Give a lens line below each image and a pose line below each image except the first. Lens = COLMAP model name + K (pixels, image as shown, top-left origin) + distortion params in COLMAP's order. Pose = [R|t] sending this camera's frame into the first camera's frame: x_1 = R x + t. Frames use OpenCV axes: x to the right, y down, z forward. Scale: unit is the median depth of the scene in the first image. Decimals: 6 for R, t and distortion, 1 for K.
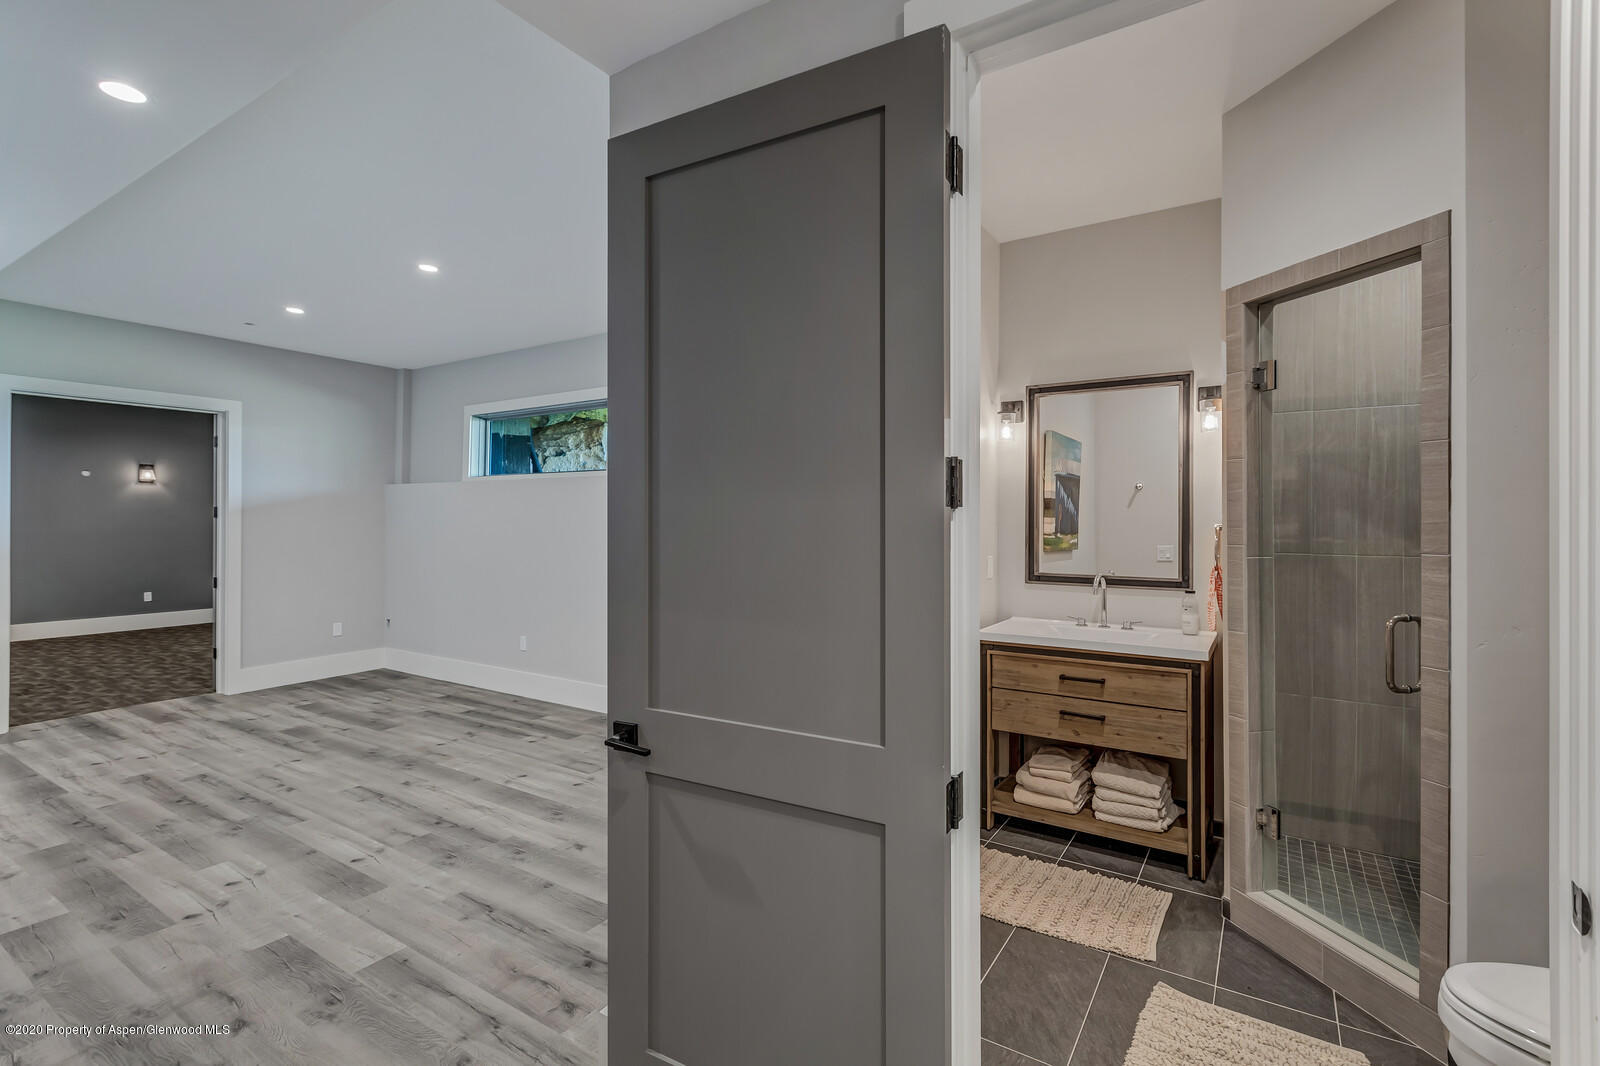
lens RADIAL K [[727.0, 0, 798.2], [0, 727.0, 525.8], [0, 0, 1]] dist [-0.001133, -0.000424]
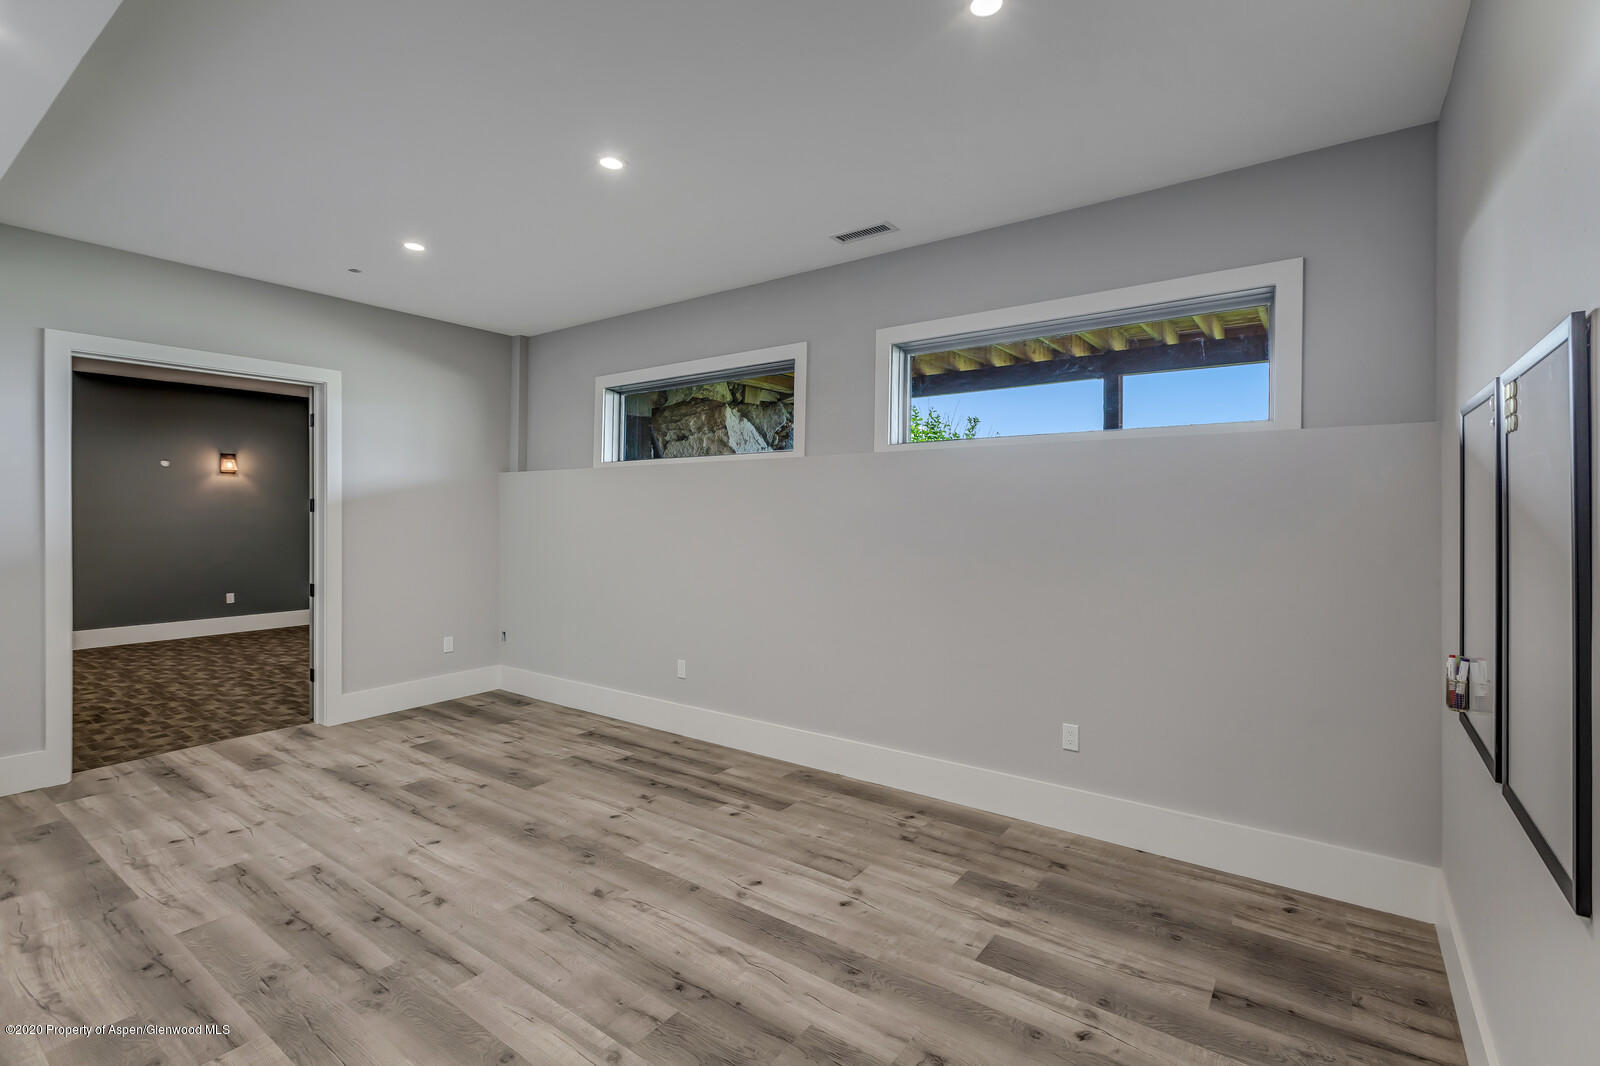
lens RADIAL K [[727.0, 0, 805.8], [0, 727.0, 525.3], [0, 0, 1]] dist [-0.001133, -0.000424]
pose [[0.998440, 0.000795, -0.055833, -0.188643], [-0.000281, 0.999958, 0.009213, -0.003791], [0.055837, -0.009183, 0.998398, 0.198768]]
